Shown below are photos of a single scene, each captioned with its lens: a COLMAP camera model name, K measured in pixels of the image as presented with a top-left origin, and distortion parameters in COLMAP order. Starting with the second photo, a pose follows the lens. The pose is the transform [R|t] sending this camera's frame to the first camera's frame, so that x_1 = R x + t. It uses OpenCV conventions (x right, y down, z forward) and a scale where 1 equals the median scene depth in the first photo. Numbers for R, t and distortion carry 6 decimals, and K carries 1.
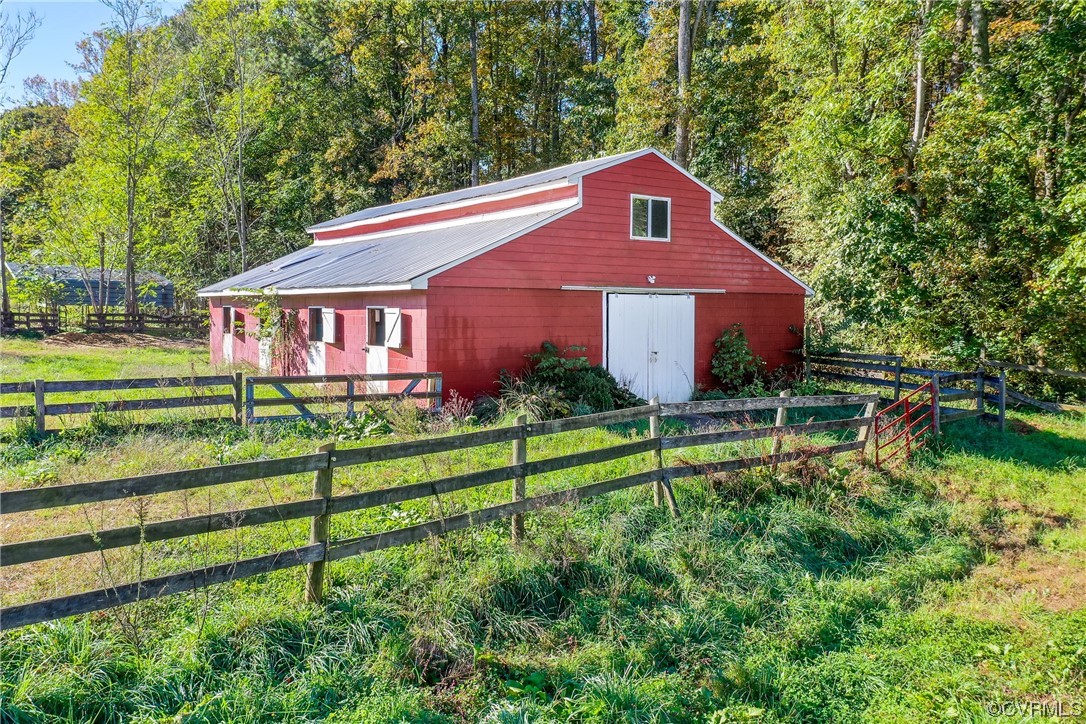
lens RADIAL K [[865.0, 0, 543.6], [0, 865.0, 312.8], [0, 0, 1]] dist [-0.005475, -0.003352]
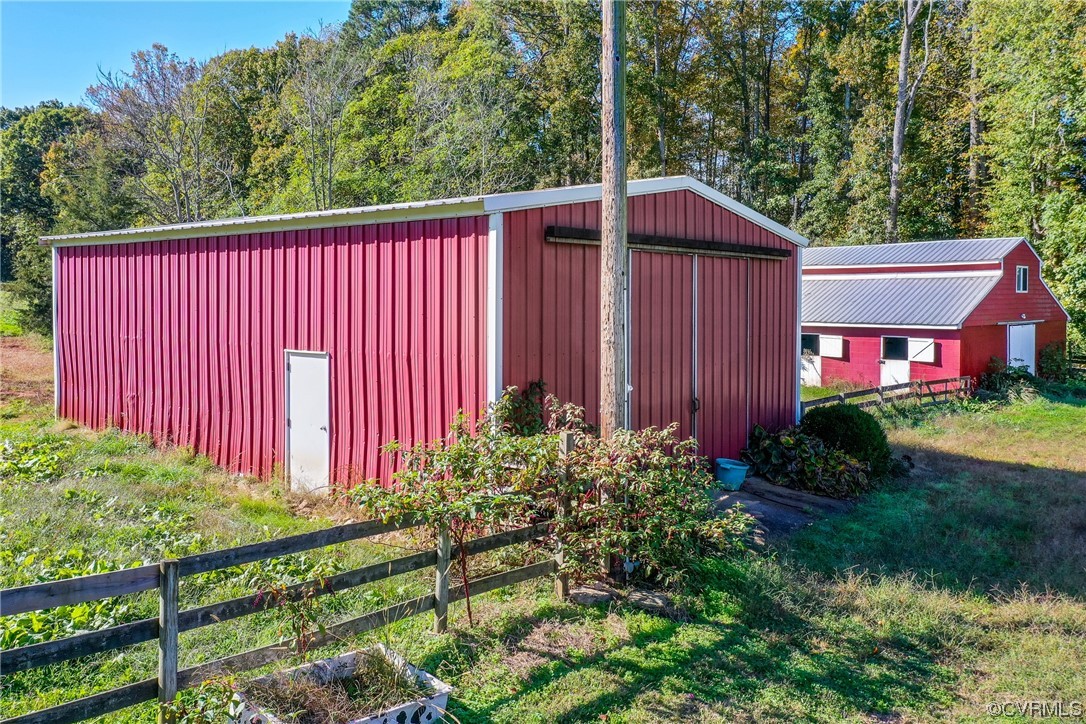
lens RADIAL K [[865.0, 0, 543.6], [0, 865.0, 312.8], [0, 0, 1]] dist [-0.005475, -0.003352]
pose [[0.989718, -0.007342, 0.142846, -1.002930], [0.005184, 0.999867, 0.015468, -0.074782], [-0.142941, -0.014568, 0.989624, -0.492375]]
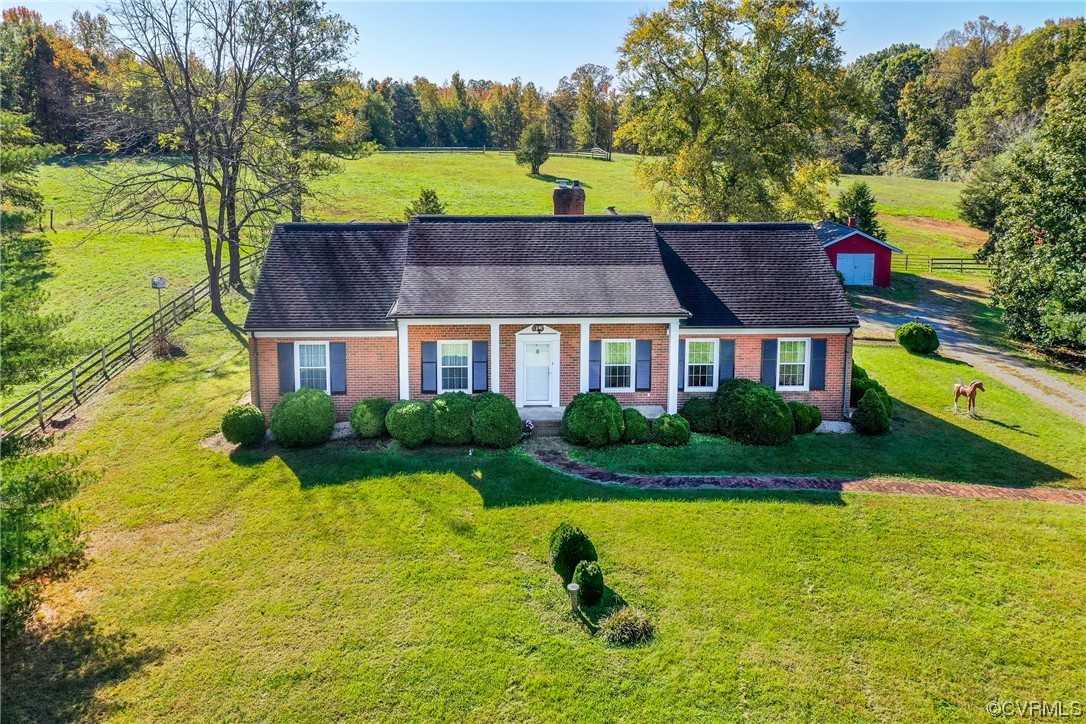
lens RADIAL K [[893.5, 0, 545.2], [0, 893.5, 259.0], [0, 0, 1]] dist [0.009352, 0.003372]
pose [[0.787420, 0.078343, -0.611418, -0.485458], [-0.001553, 0.992140, 0.125126, -0.443763], [0.616415, -0.097577, 0.781352, -4.235992]]
